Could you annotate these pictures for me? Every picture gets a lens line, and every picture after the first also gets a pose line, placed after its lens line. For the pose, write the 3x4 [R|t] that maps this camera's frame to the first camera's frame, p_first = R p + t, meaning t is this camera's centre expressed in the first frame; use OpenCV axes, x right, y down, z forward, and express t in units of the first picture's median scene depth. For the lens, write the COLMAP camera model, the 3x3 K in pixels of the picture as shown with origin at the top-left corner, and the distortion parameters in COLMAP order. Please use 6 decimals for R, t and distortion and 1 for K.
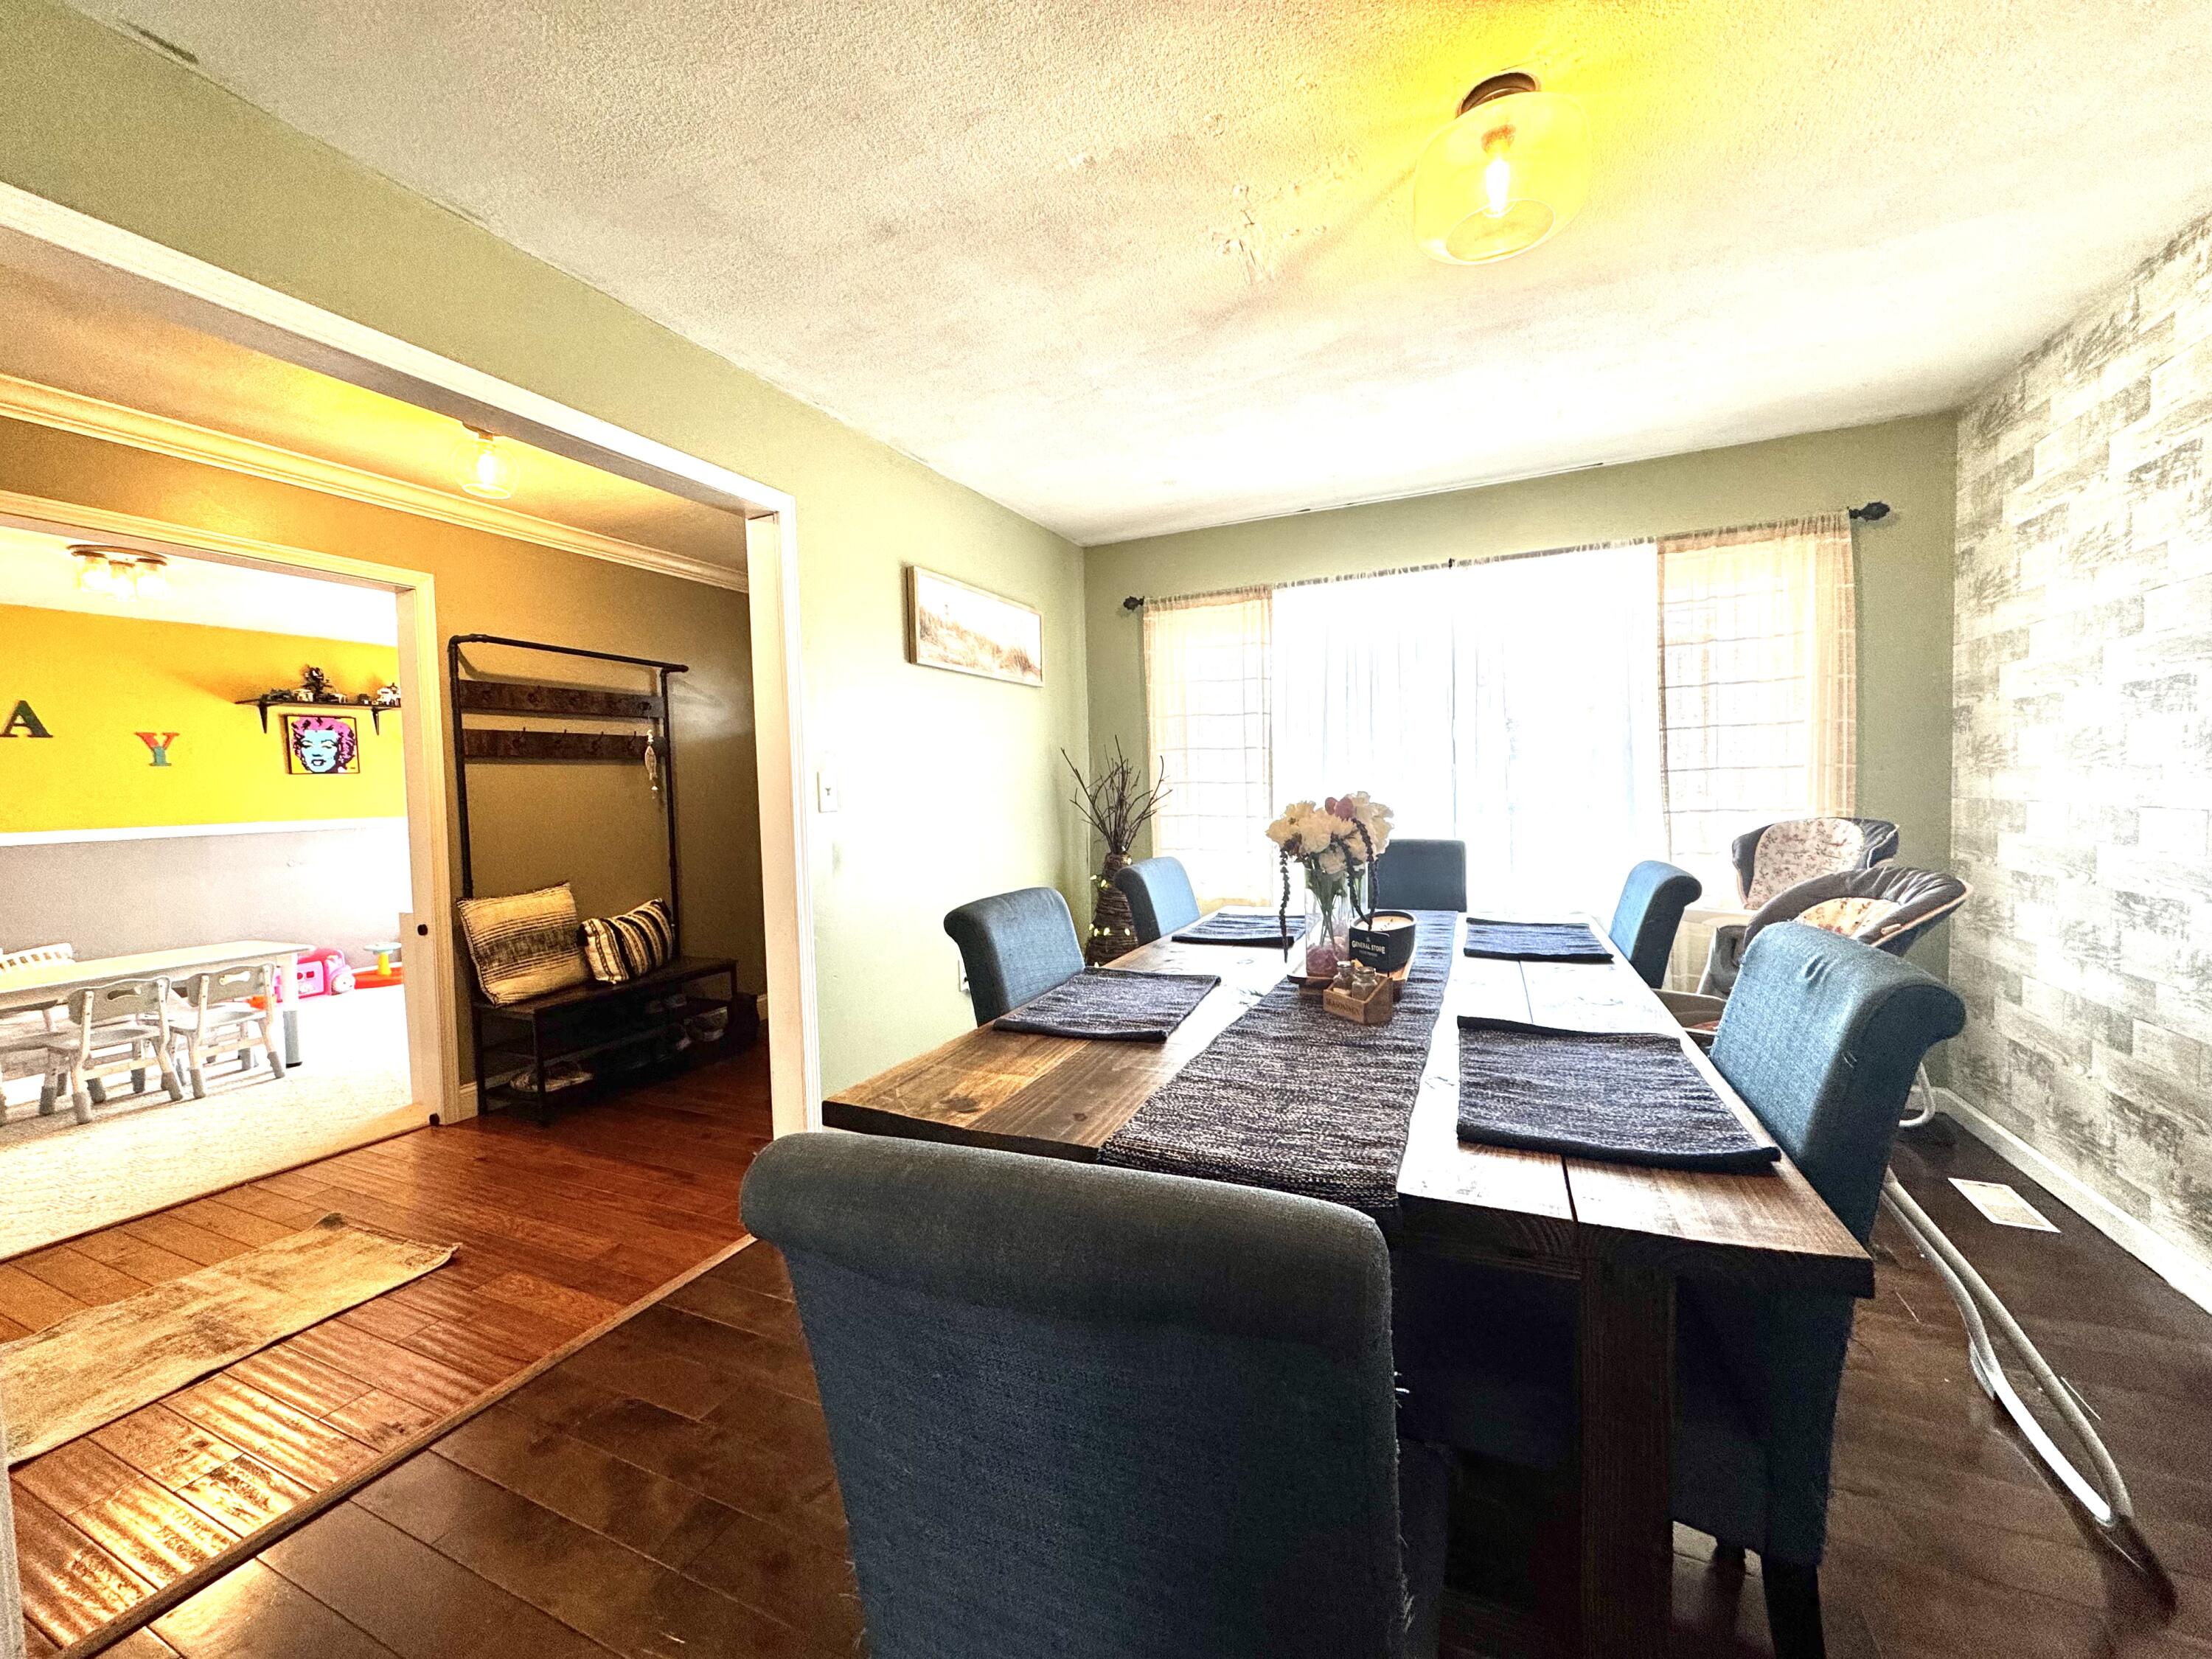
lens RADIAL K [[878.3, 0, 1097.2], [0, 878.3, 830.0], [0, 0, 1]] dist [-0.000343, 0.000891]
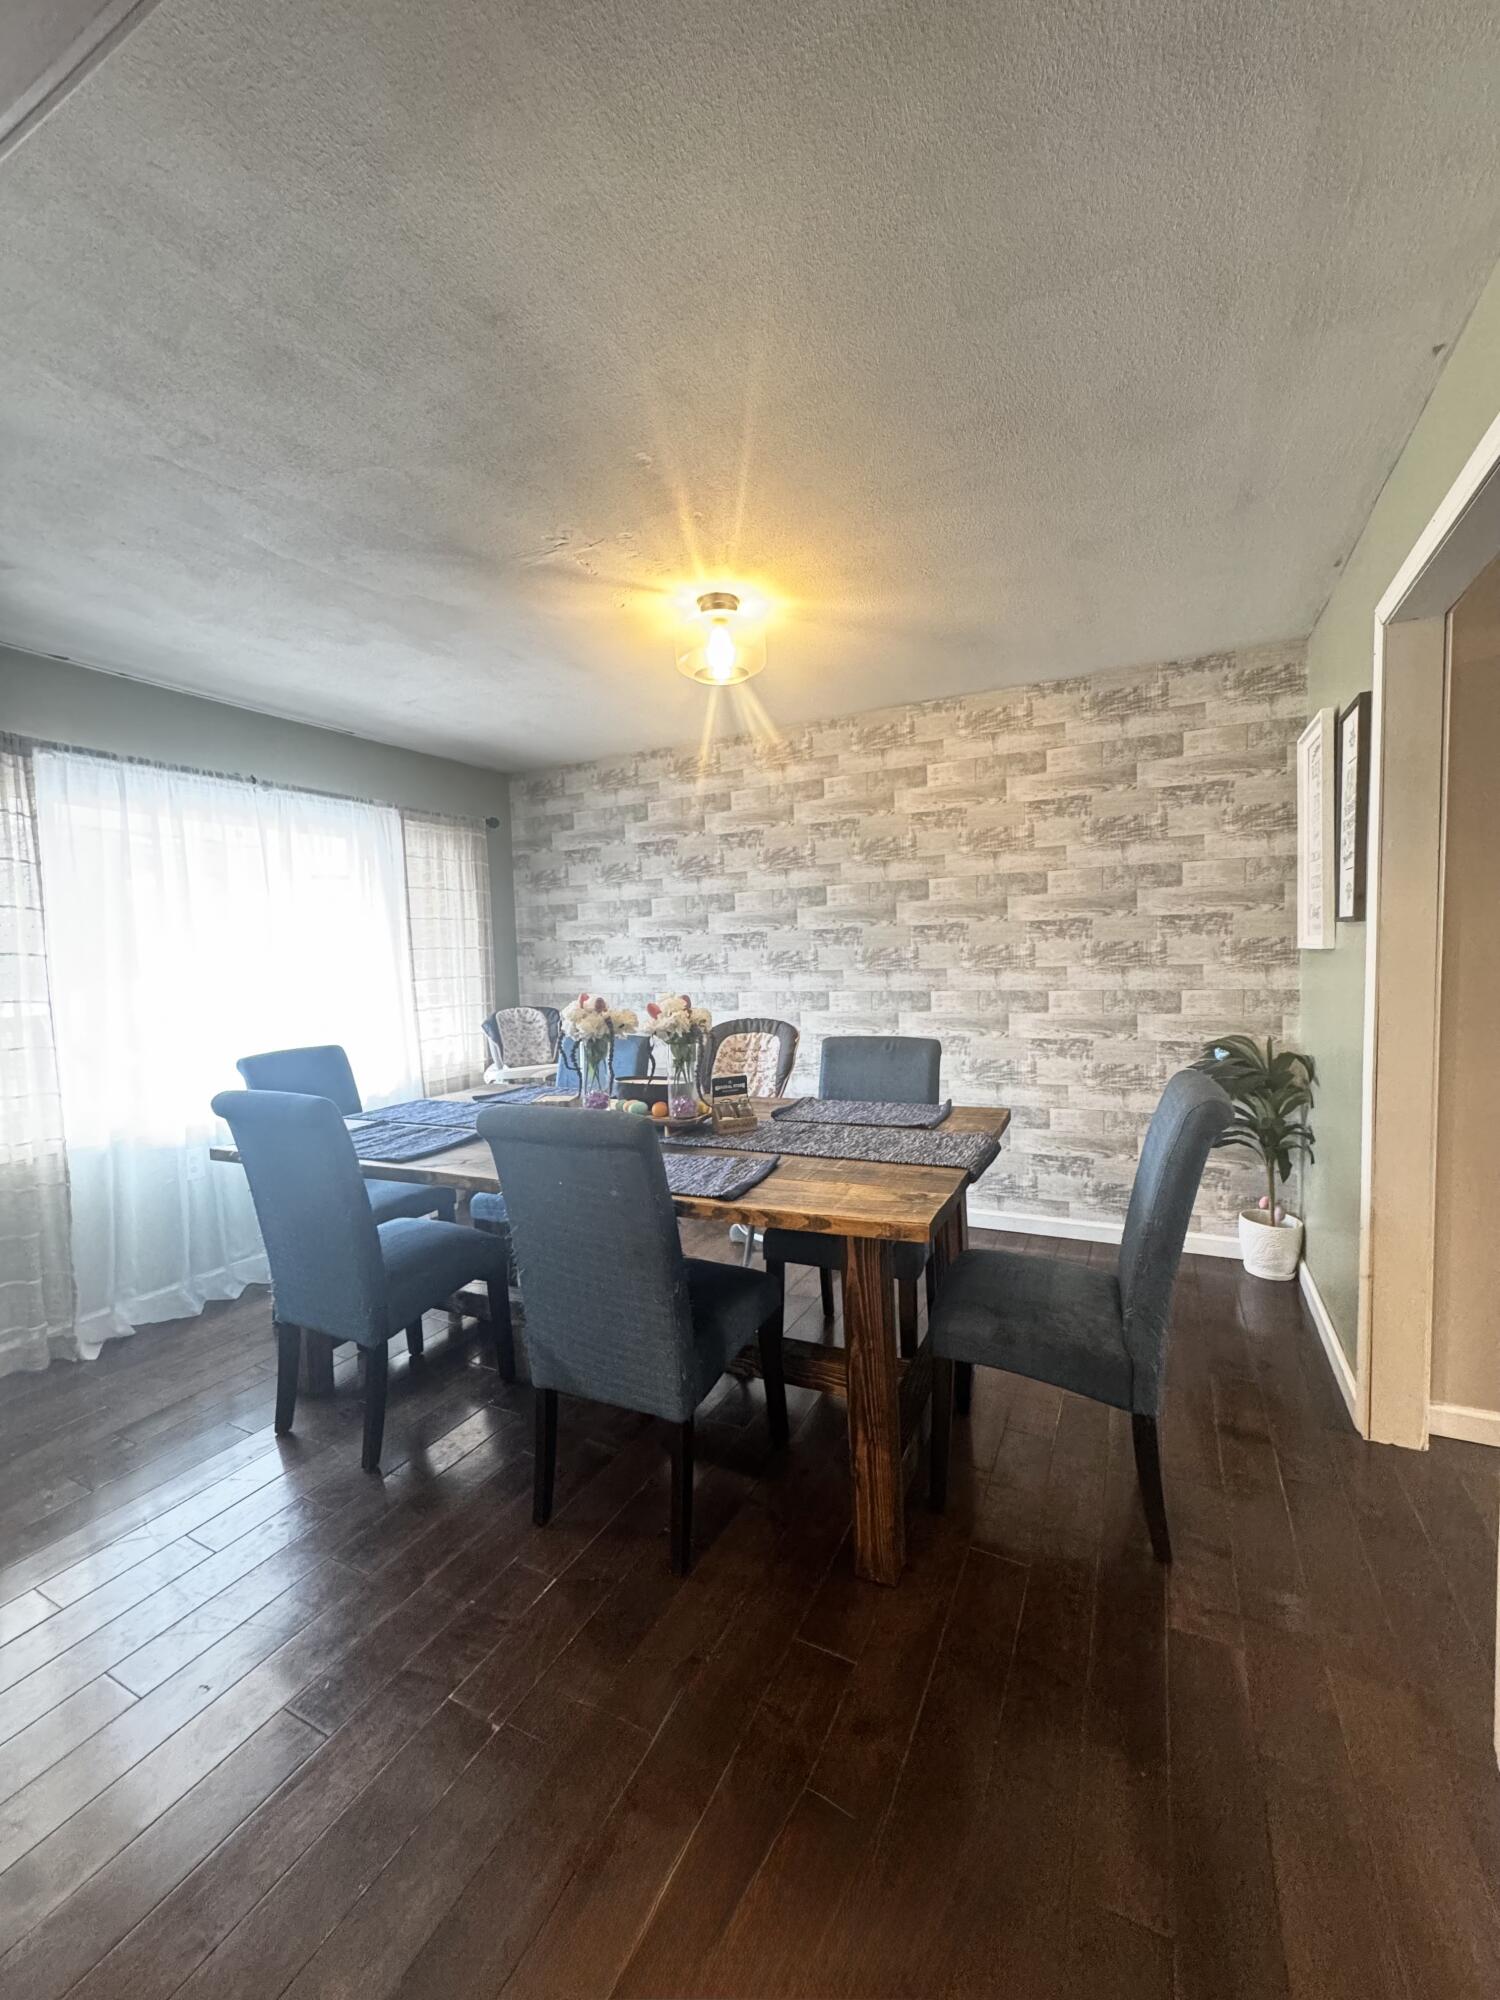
lens RADIAL K [[794.1, 0, 748.6], [0, 794.1, 1006.7], [0, 0, 1]] dist [-0.000343, 0.000891]
pose [[0.036934, -0.039792, 0.998525, -1.281470], [0.079400, 0.996165, 0.036761, -0.070598], [-0.996158, 0.077925, 0.039952, 1.024249]]
